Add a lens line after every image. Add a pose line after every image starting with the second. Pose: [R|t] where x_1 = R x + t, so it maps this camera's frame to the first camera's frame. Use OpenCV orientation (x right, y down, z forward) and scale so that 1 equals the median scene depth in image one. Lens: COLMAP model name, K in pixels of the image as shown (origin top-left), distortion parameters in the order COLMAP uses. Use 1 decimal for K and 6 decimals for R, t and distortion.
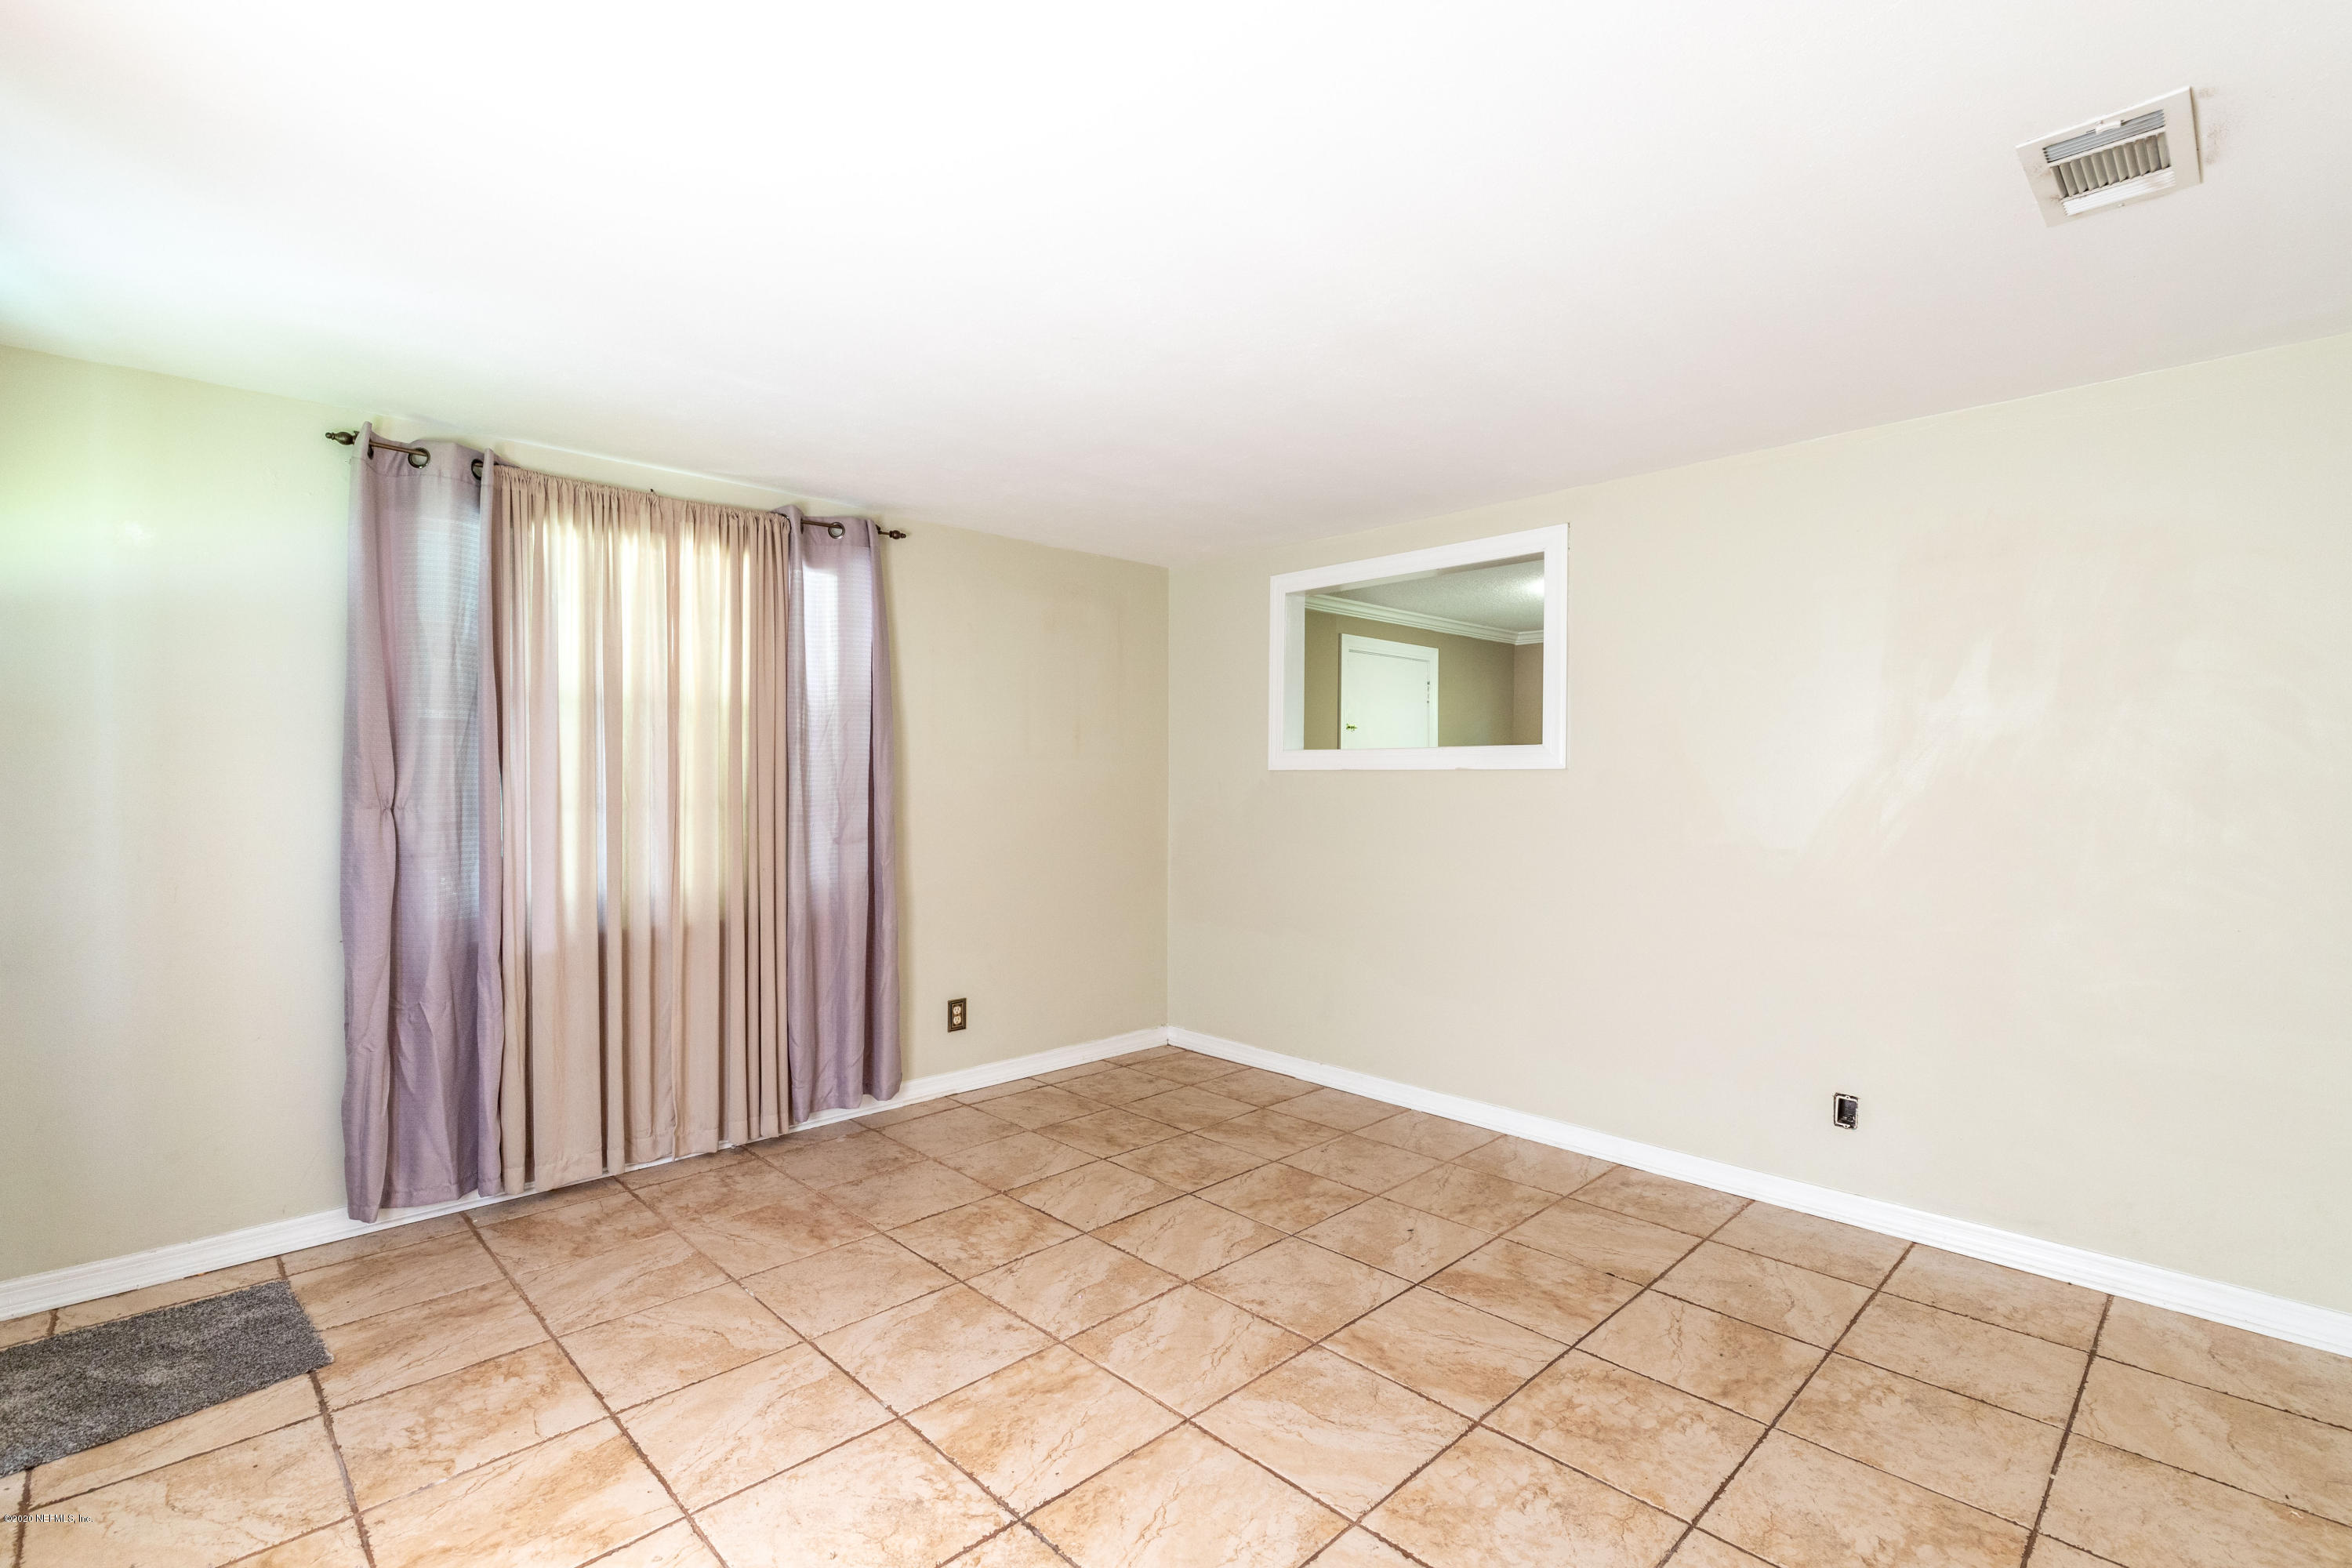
lens RADIAL K [[1046.6, 0, 1176.0], [0, 1046.6, 784.0], [0, 0, 1]] dist [0.003550, 0.000274]
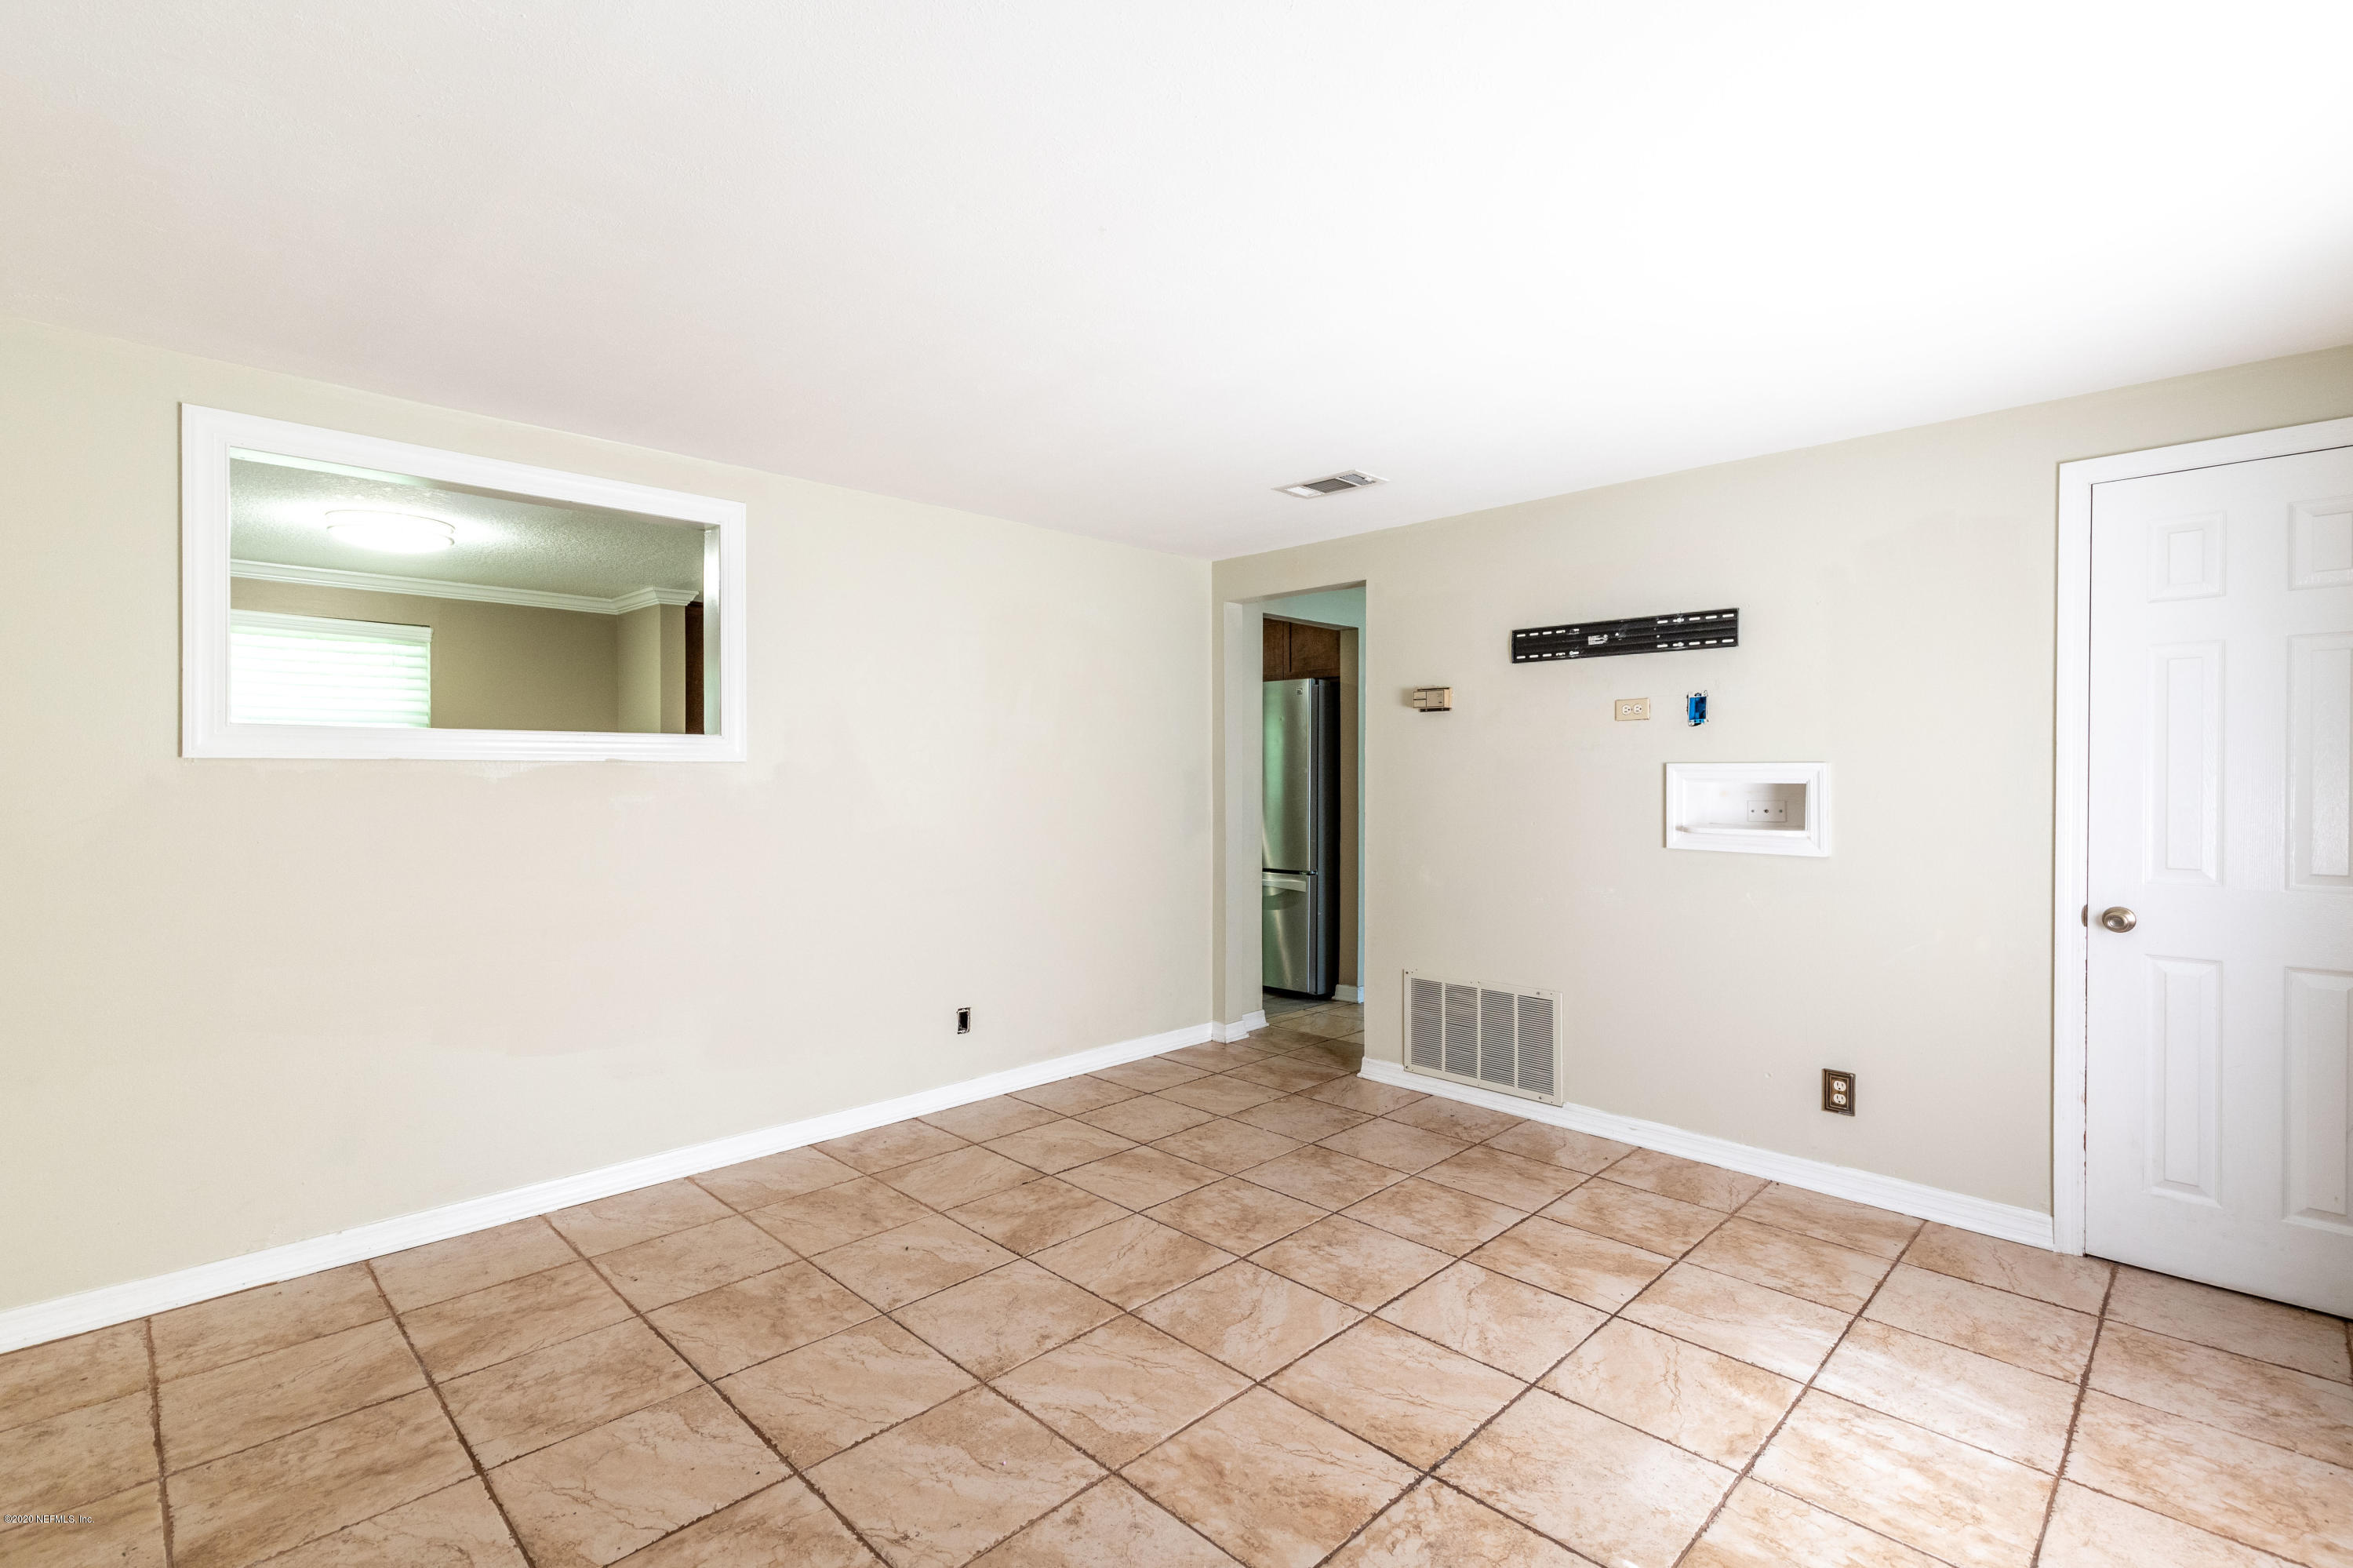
lens RADIAL K [[1101.7, 0, 1130.5], [0, 1101.7, 775.4], [0, 0, 1]] dist [0.006013, 0.000461]
pose [[0.006182, -0.007452, 0.999953, -0.761359], [0.006166, 0.999954, 0.007413, -0.009408], [-0.999962, 0.006120, 0.006228, 0.776647]]
